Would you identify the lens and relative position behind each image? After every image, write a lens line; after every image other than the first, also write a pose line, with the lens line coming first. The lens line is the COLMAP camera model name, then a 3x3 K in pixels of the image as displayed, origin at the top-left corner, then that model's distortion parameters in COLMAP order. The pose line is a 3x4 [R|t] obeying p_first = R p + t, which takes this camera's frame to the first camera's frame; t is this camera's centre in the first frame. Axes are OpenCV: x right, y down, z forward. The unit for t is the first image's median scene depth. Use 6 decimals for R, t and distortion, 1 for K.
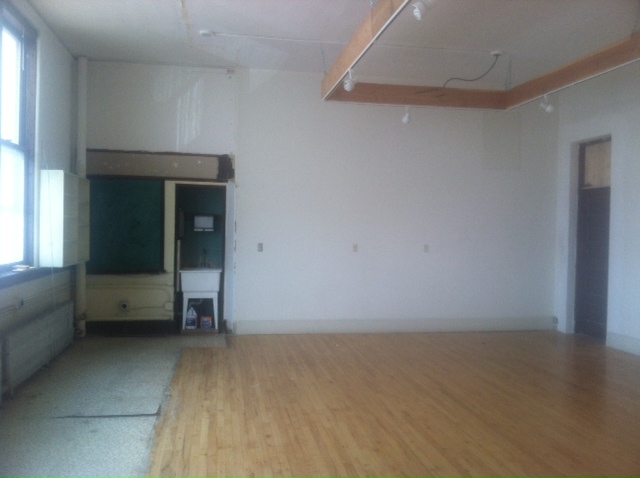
lens RADIAL K [[641.4, 0, 320.0], [0, 641.4, 239.0], [0, 0, 1]] dist [0.111442, -0.365496]
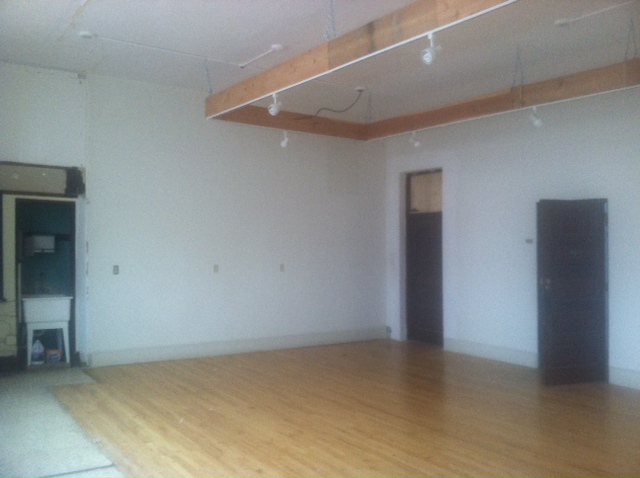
lens RADIAL K [[634.2, 0, 320.0], [0, 634.2, 239.0], [0, 0, 1]] dist [0.109011, -0.365987]
pose [[0.905704, 0.001998, 0.423906, -0.220179], [0.006795, 0.999792, -0.019230, -0.011671], [-0.423856, 0.020297, 0.905502, 0.050896]]
